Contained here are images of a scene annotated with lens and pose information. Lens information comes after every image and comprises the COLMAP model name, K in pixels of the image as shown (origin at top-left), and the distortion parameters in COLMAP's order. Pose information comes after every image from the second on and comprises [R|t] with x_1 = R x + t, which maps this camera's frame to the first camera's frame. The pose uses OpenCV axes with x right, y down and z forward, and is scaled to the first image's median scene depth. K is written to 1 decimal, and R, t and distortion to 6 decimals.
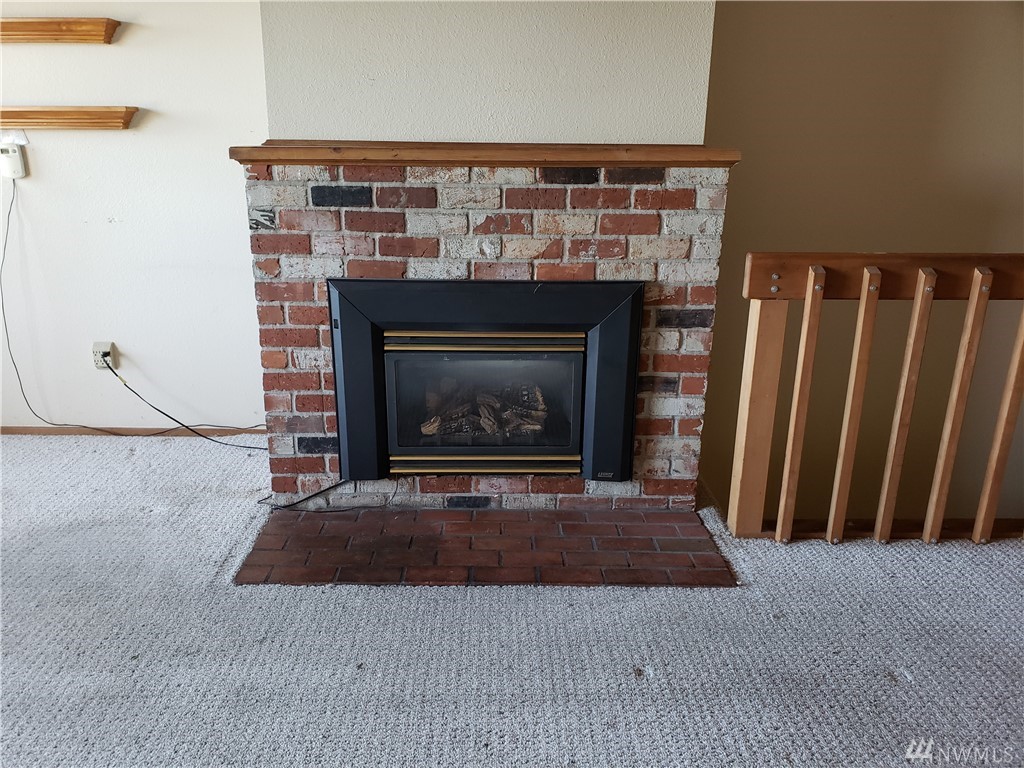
lens RADIAL K [[778.3, 0, 512.0], [0, 778.3, 384.0], [0, 0, 1]] dist [0.012446, 0.003171]
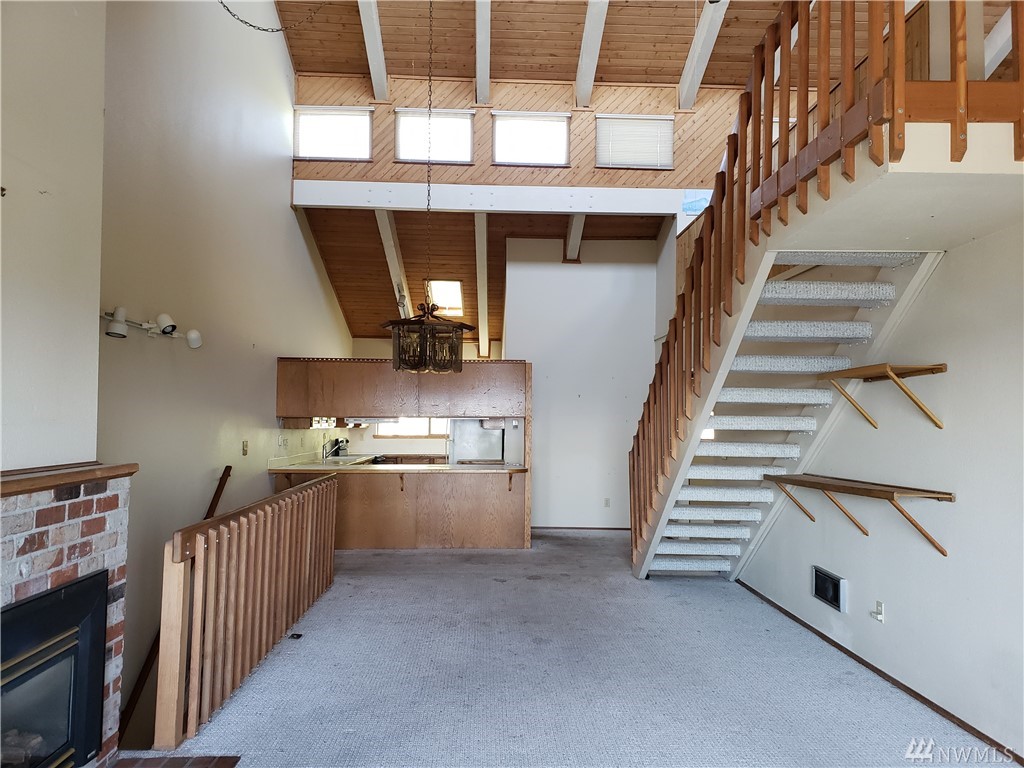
lens RADIAL K [[778.3, 0, 512.0], [0, 778.3, 384.0], [0, 0, 1]] dist [0.012446, 0.003171]
pose [[0.008641, 0.039187, 0.999195, -1.088531], [0.288811, 0.956550, -0.040012, -0.180490], [-0.957347, 0.288925, -0.003052, 0.305750]]
